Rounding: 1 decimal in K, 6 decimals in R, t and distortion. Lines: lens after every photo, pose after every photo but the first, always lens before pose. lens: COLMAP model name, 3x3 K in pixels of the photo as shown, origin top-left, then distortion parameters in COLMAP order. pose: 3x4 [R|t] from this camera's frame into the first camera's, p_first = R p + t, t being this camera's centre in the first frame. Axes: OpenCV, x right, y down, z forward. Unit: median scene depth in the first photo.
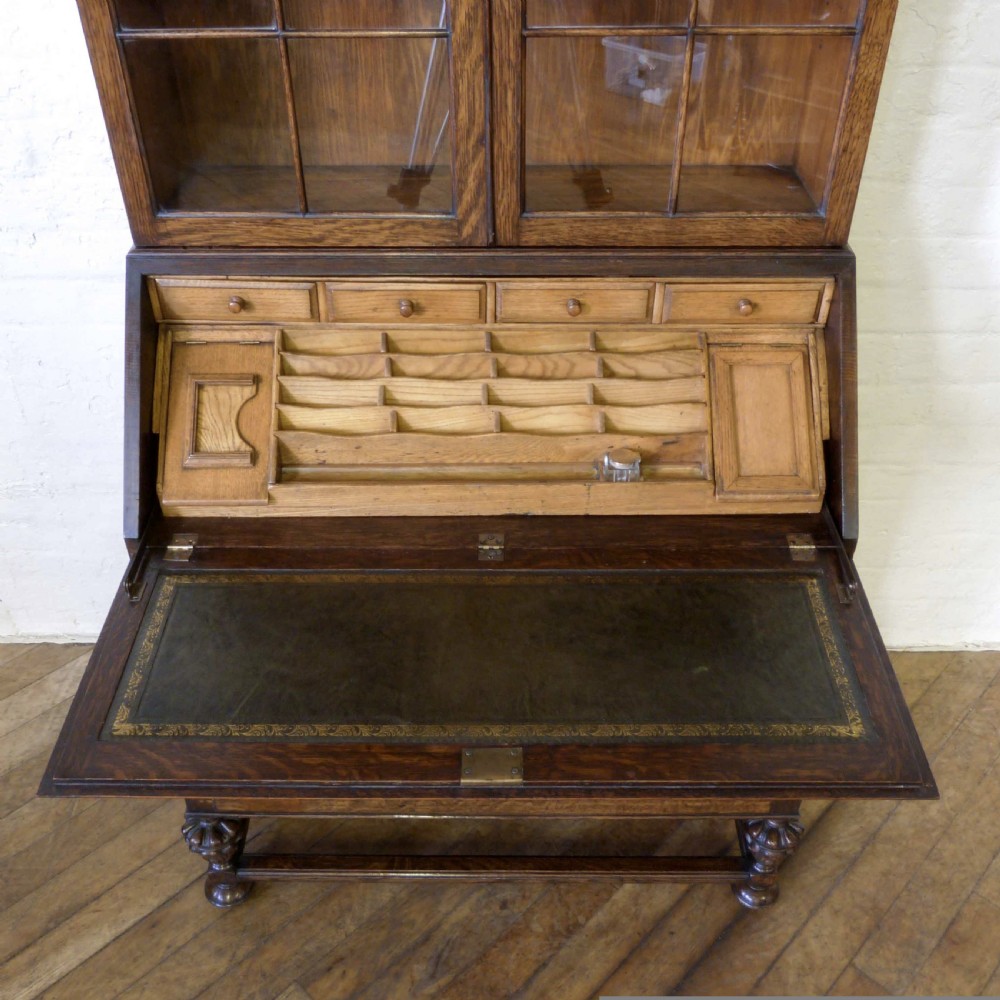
lens RADIAL K [[1014.5, 0, 500.0], [0, 1014.5, 500.0], [0, 0, 1]] dist [-0.027653, 0.001149]
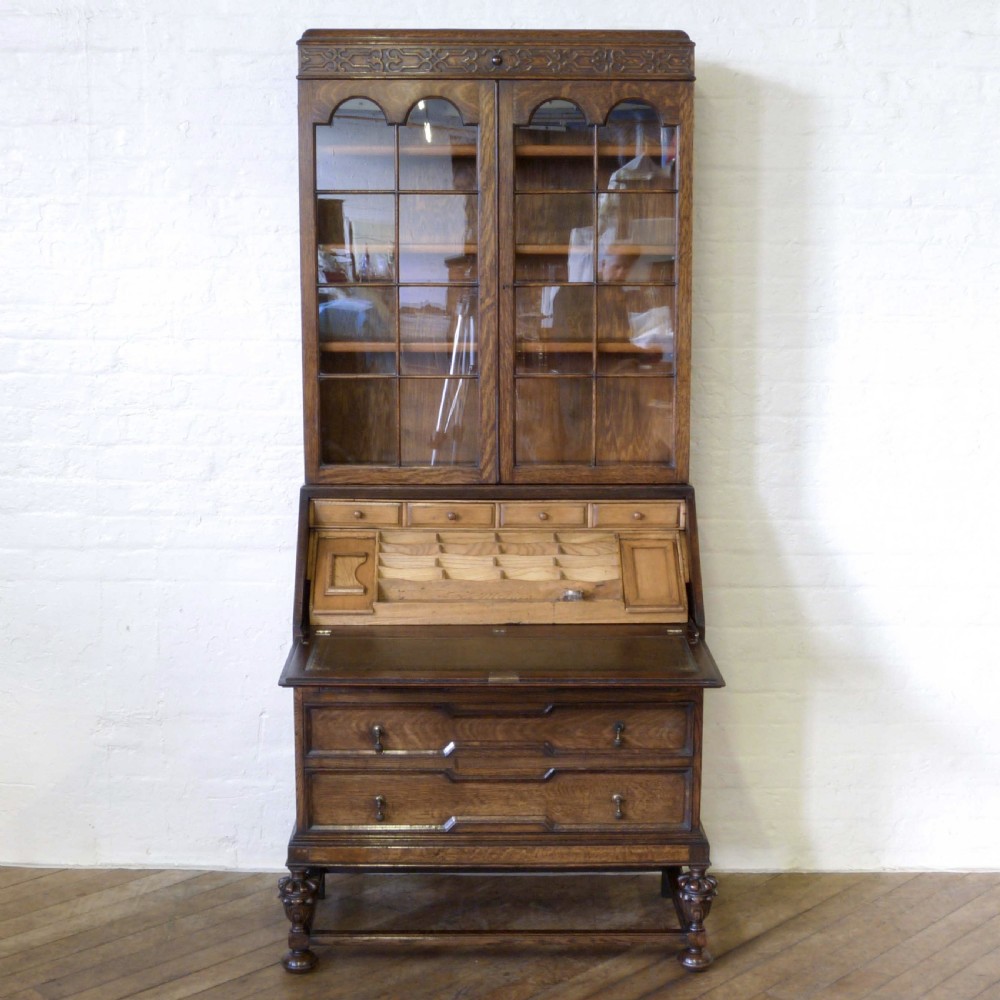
lens RADIAL K [[1668.8, 0, 500.0], [0, 1668.8, 500.0], [0, 0, 1]] dist [-0.047184, 0.041654]
pose [[0.999819, 0.000114, 0.019001, -0.064364], [0.009139, 0.873827, -0.486151, 1.284097], [-0.016659, 0.486237, 0.873668, -1.688490]]
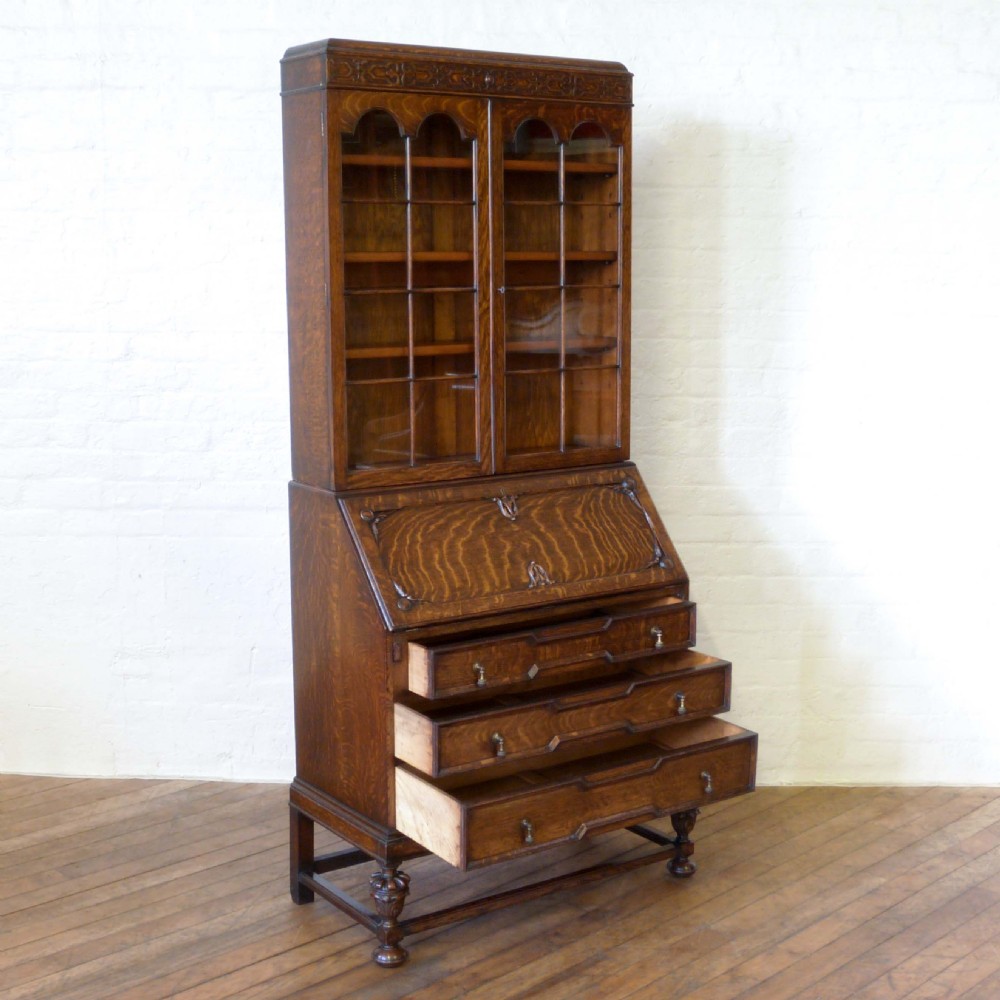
lens RADIAL K [[1547.3, 0, 499.5], [0, 1547.3, 519.8], [0, 0, 1]] dist [-0.047889, 0.023849]
pose [[0.817689, -0.101668, 0.566612, -1.767646], [0.356723, 0.862010, -0.360122, 0.947070], [-0.451812, 0.496591, 0.741123, -1.249029]]
